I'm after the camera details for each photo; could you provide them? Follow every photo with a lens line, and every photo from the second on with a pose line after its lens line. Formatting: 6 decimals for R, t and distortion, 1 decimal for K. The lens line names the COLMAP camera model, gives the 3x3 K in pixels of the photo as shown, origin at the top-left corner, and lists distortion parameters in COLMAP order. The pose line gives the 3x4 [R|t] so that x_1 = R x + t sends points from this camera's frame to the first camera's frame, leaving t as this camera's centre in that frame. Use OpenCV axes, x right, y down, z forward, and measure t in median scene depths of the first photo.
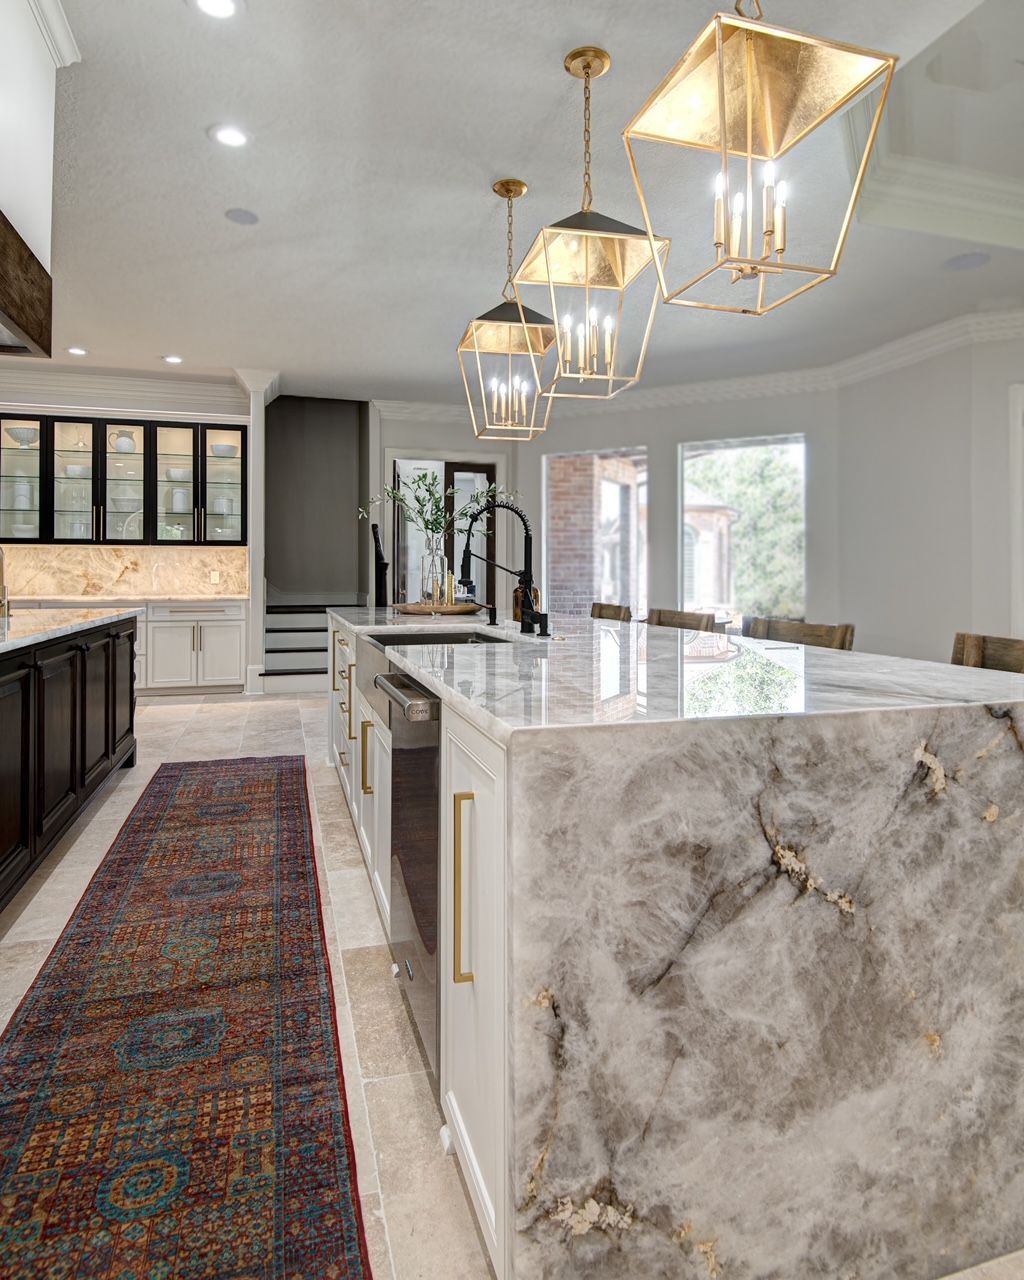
lens RADIAL K [[747.8, 0, 510.2], [0, 747.8, 574.0], [0, 0, 1]] dist [0.004449, -0.017832]
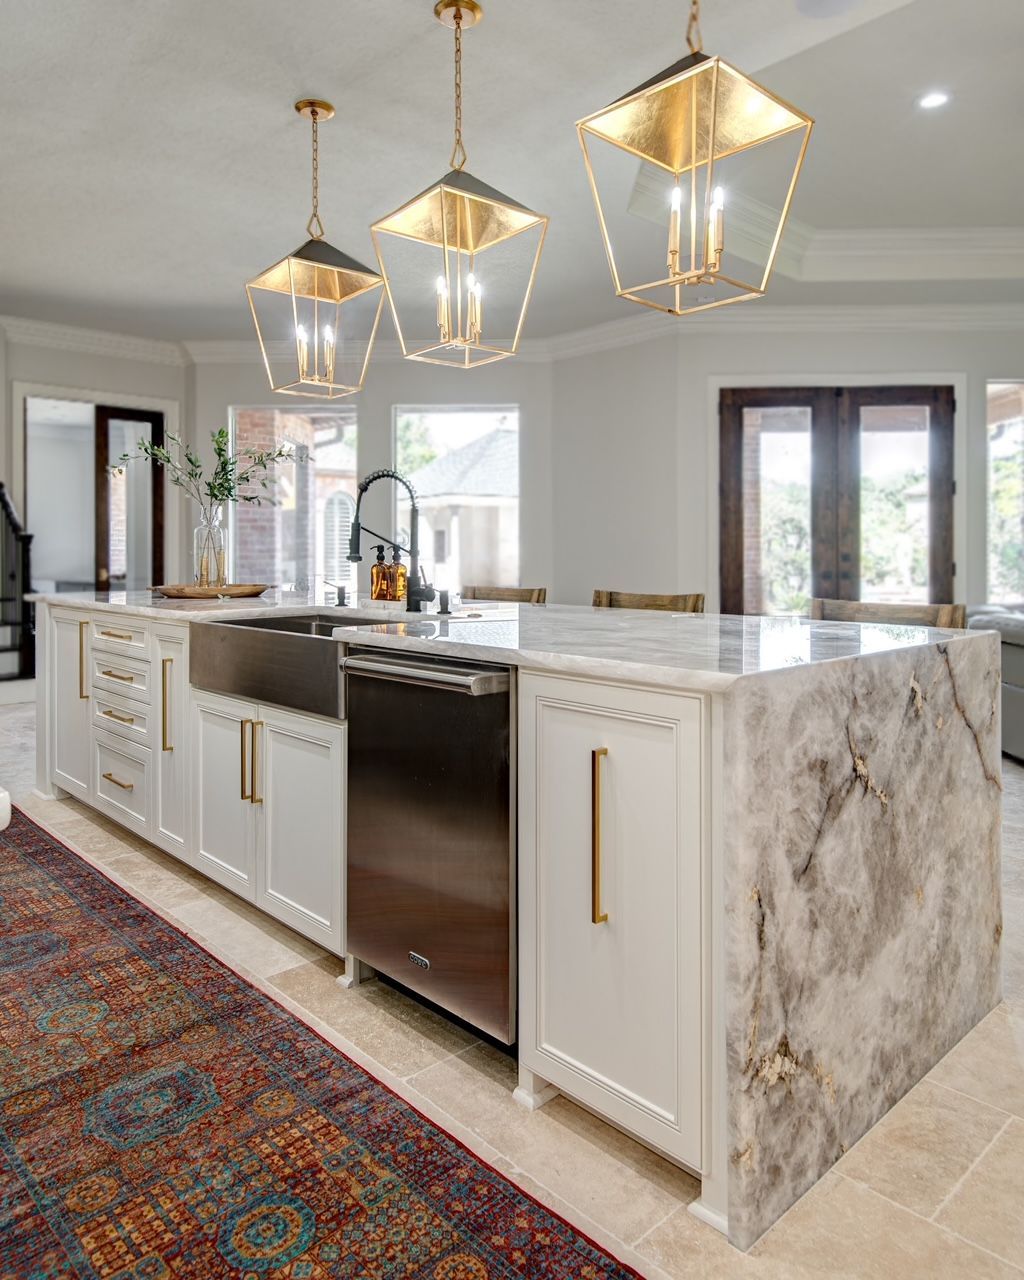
lens RADIAL K [[886.9, 0, 493.5], [0, 886.9, 554.3], [0, 0, 1]] dist [0.024896, -0.021790]
pose [[0.894553, -0.004440, 0.446940, -0.690855], [0.001732, 0.999978, 0.006467, -0.000494], [-0.446958, -0.005011, 0.894541, -0.080624]]
